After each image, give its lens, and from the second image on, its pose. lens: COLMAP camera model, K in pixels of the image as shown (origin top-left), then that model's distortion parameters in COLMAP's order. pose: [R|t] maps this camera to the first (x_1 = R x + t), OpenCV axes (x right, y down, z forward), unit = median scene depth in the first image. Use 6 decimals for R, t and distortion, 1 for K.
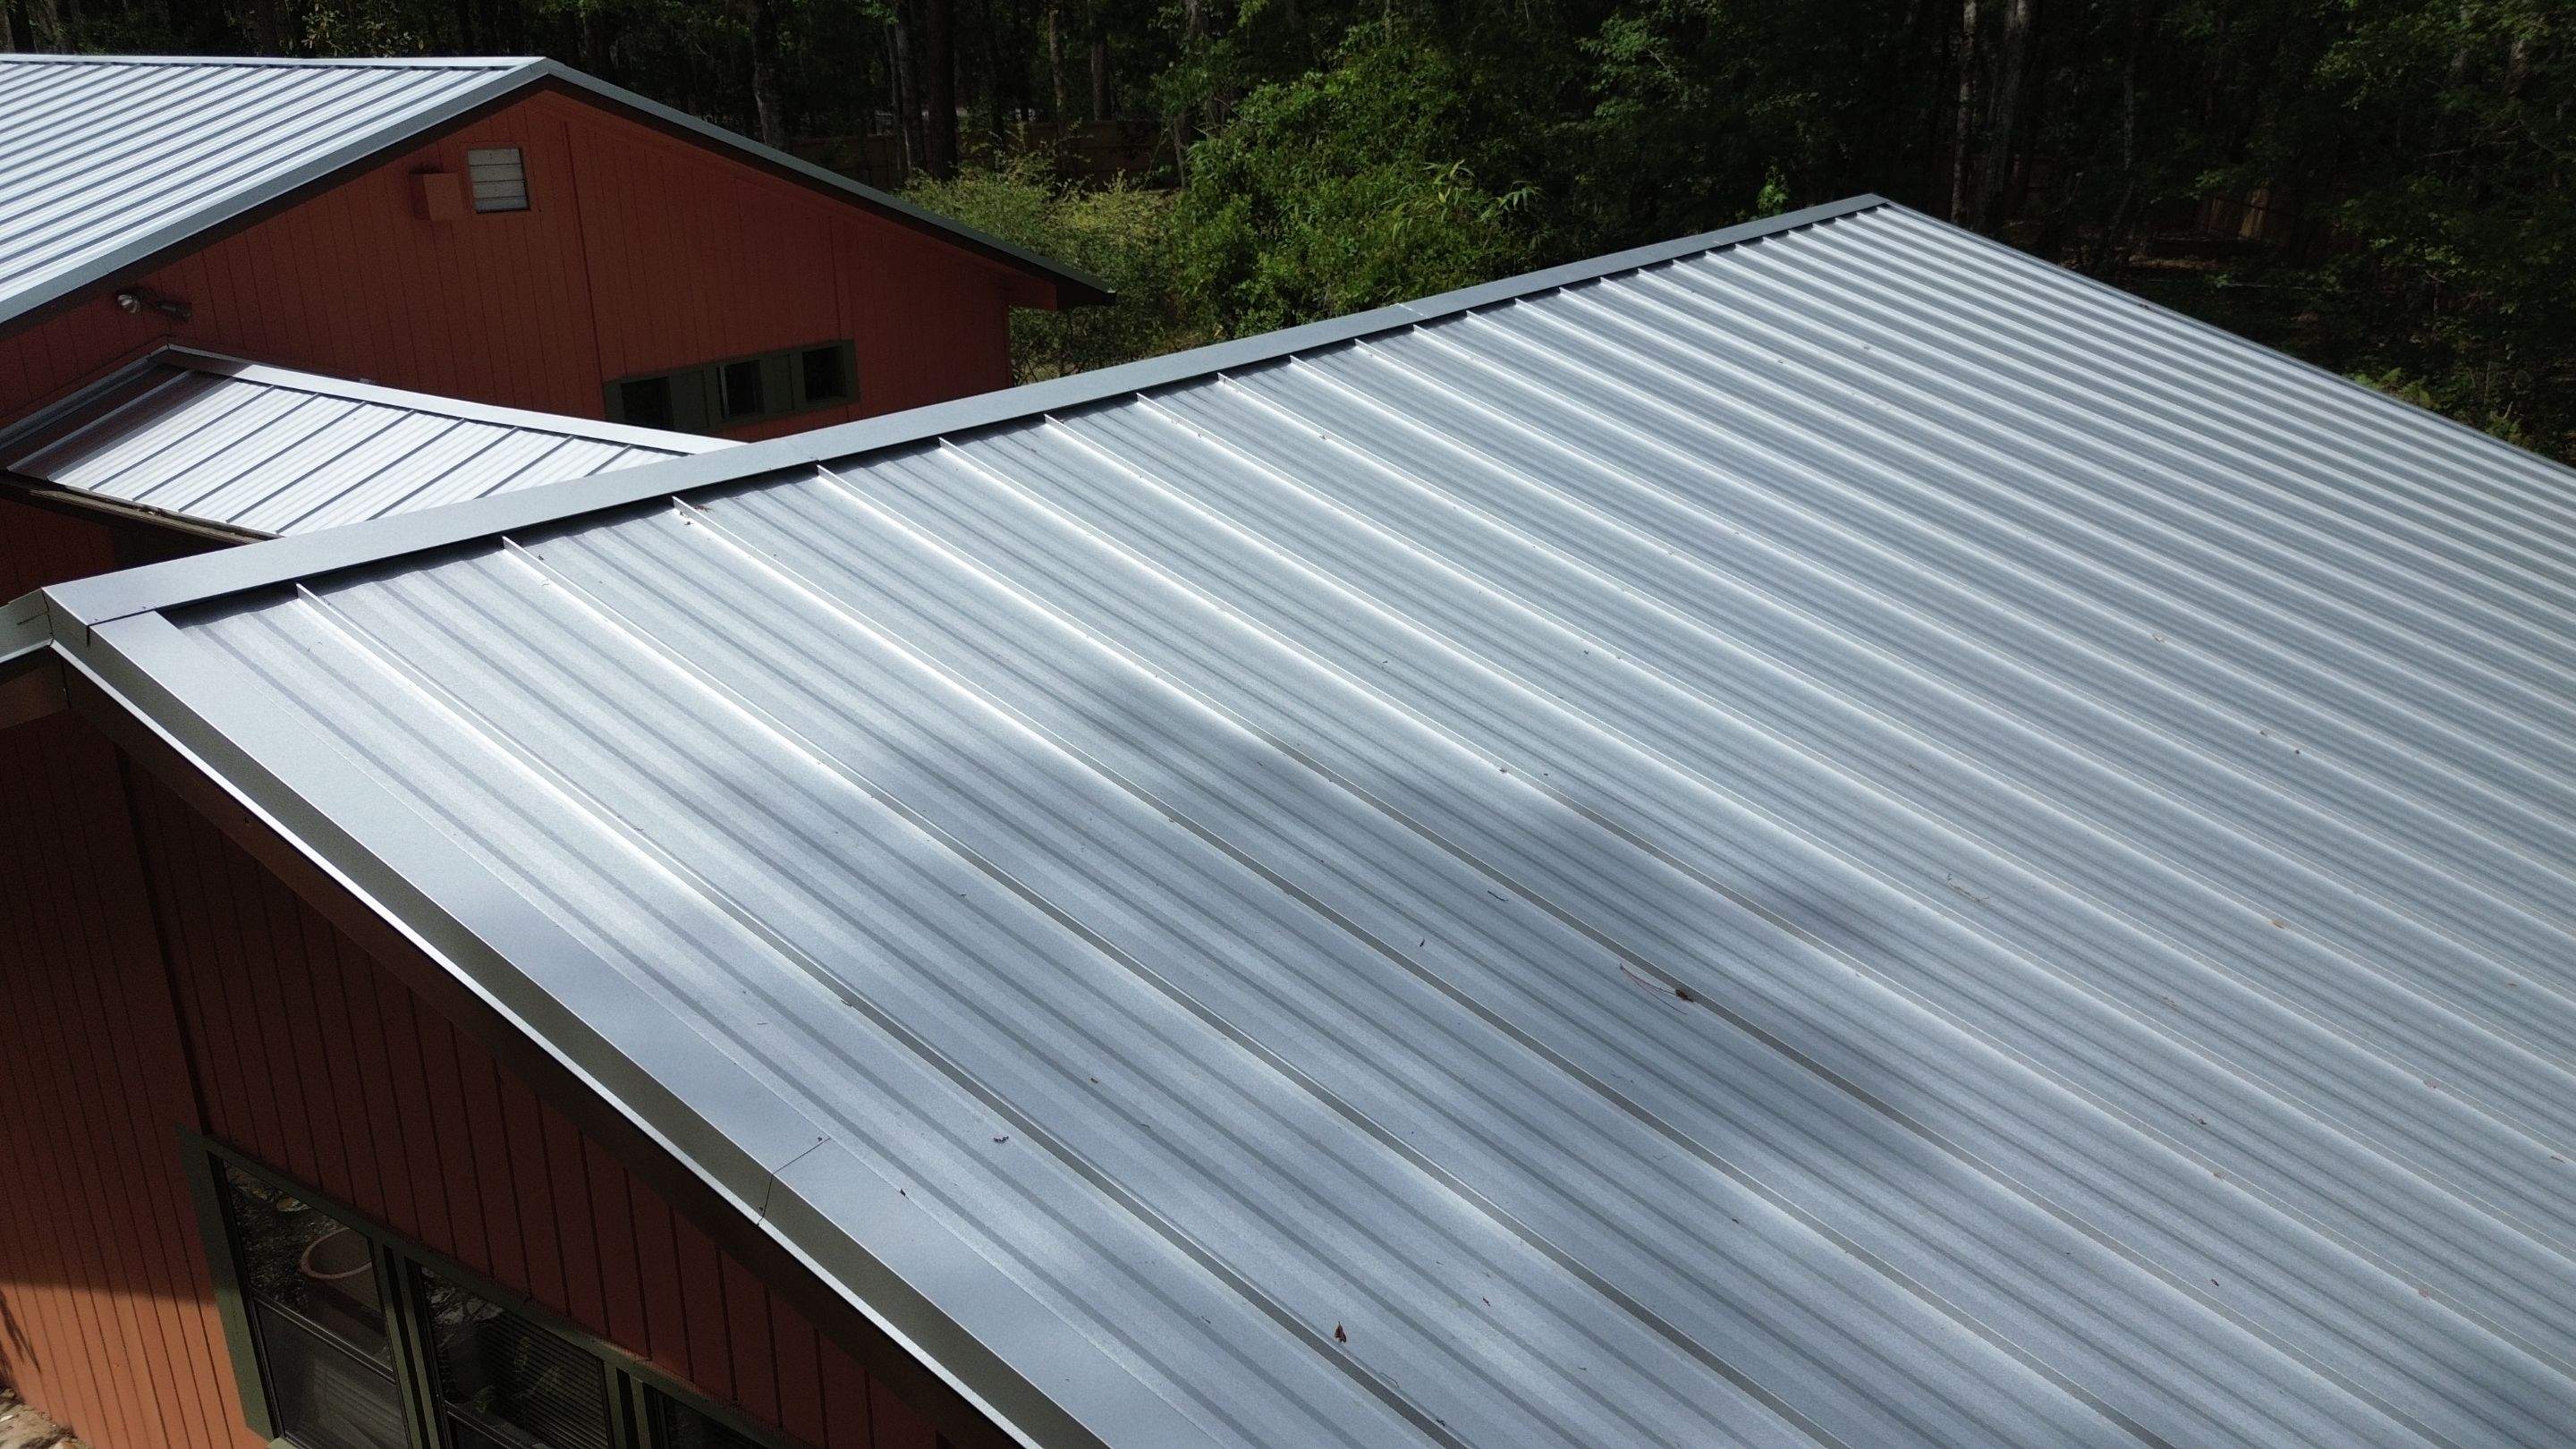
lens RADIAL K [[1824.5, 0, 1282.2], [0, 1824.5, 731.5], [0, 0, 1]] dist [0.061982, -0.053792]
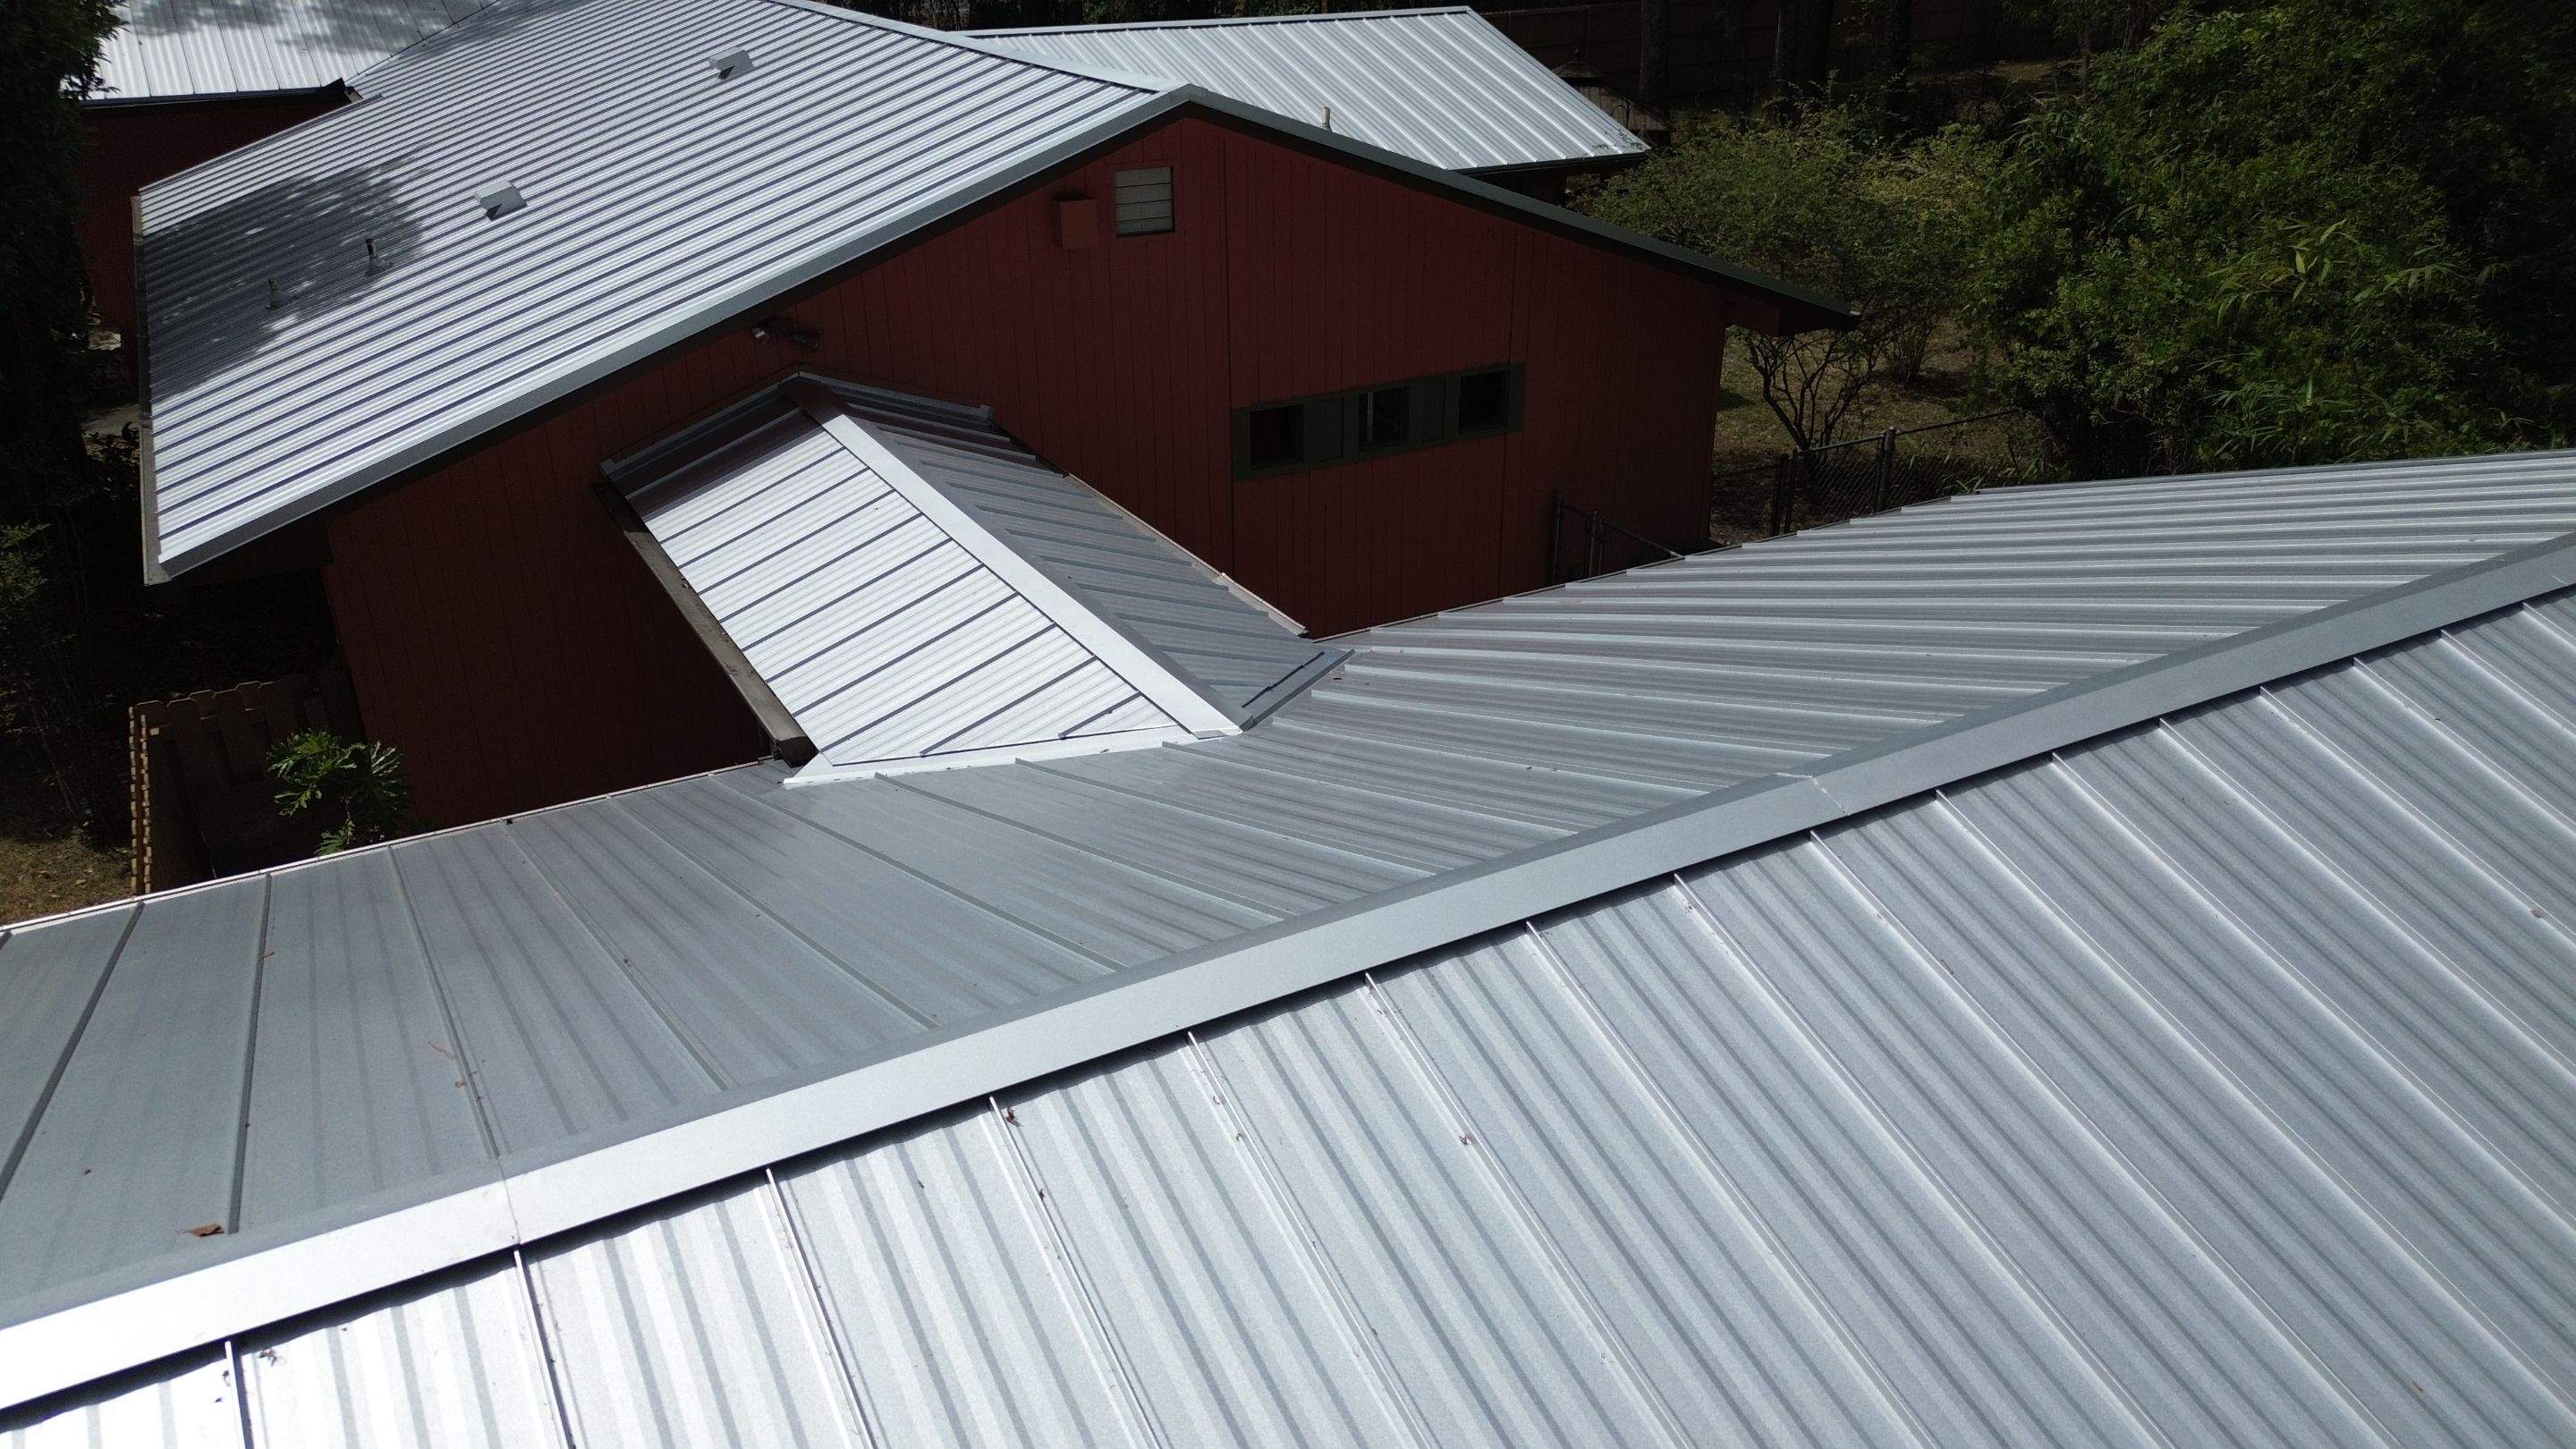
lens RADIAL K [[1824.5, 0, 1305.7], [0, 1824.5, 734.1], [0, 0, 1]] dist [0.061982, -0.053792]
pose [[0.888079, 0.201300, -0.413273, 0.080426], [-0.160833, 0.978264, 0.130888, -0.139348], [0.430638, -0.049772, 0.901151, 0.140901]]
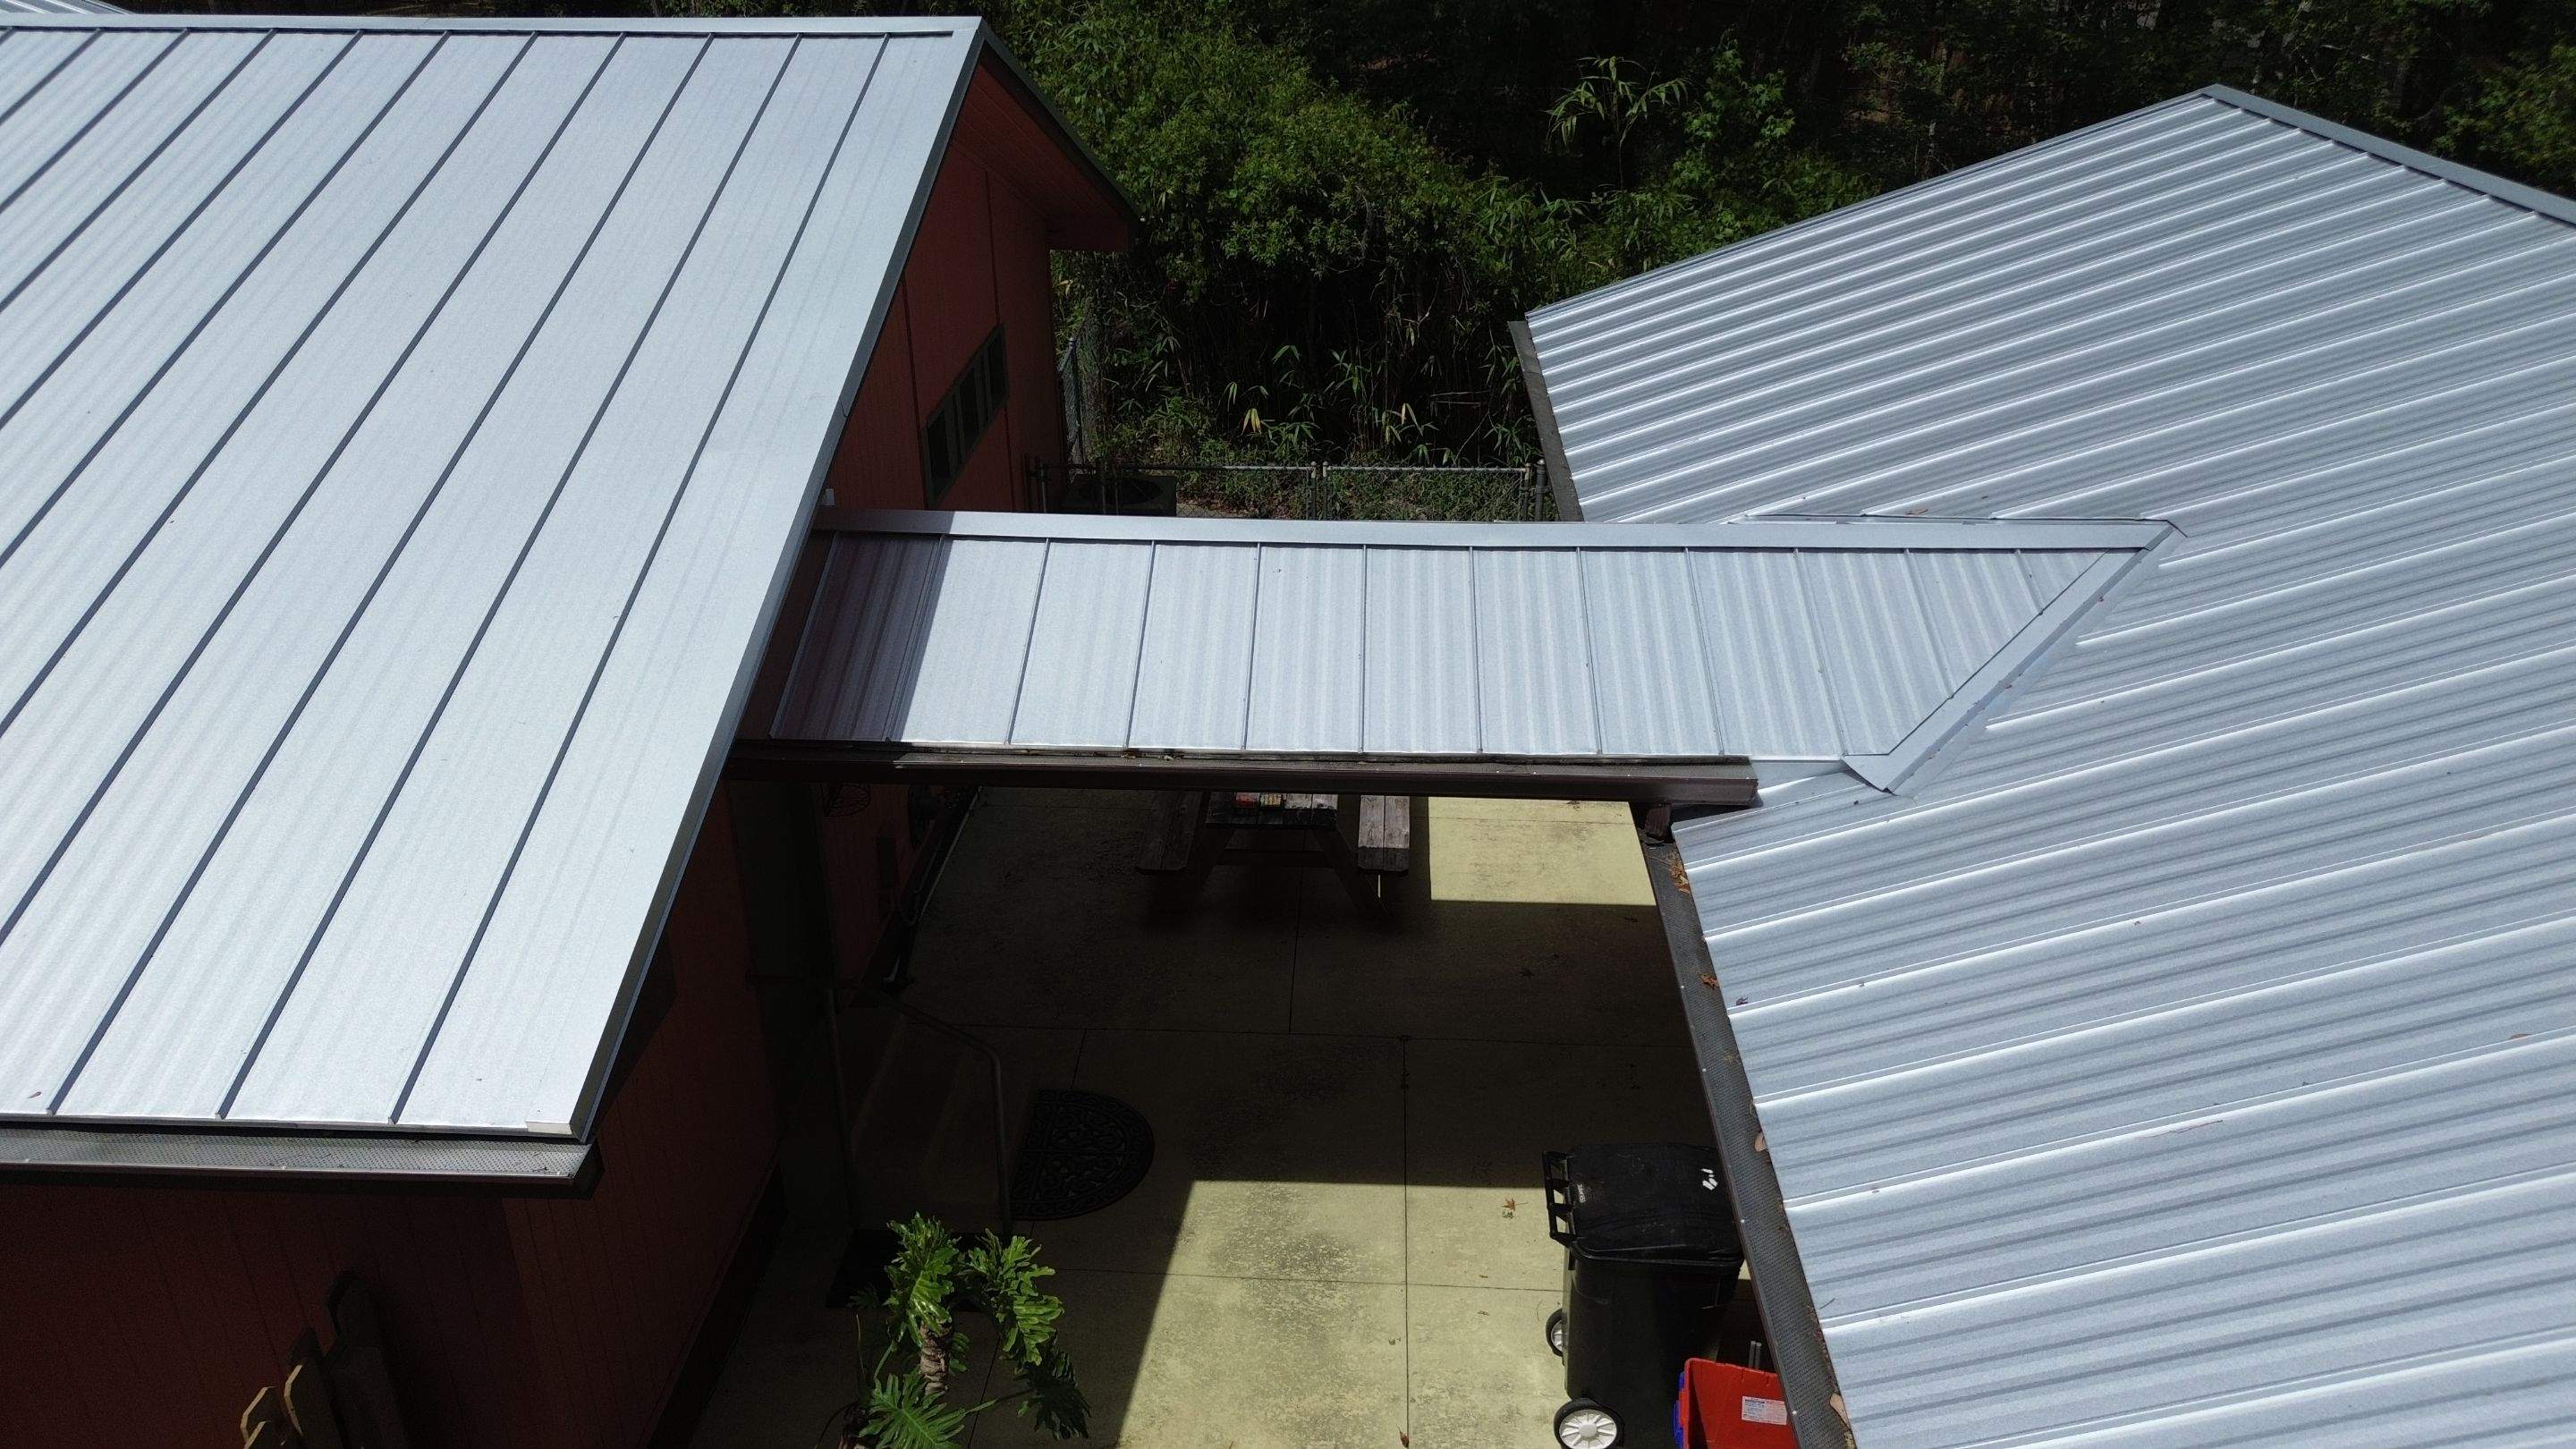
lens RADIAL K [[1824.5, 0, 1301.0], [0, 1824.5, 718.0], [0, 0, 1]] dist [0.061982, -0.053792]
pose [[0.862080, -0.222114, 0.455503, -0.544279], [0.175996, 0.974108, 0.141910, -0.137939], [-0.475229, -0.042171, 0.878851, 0.221287]]
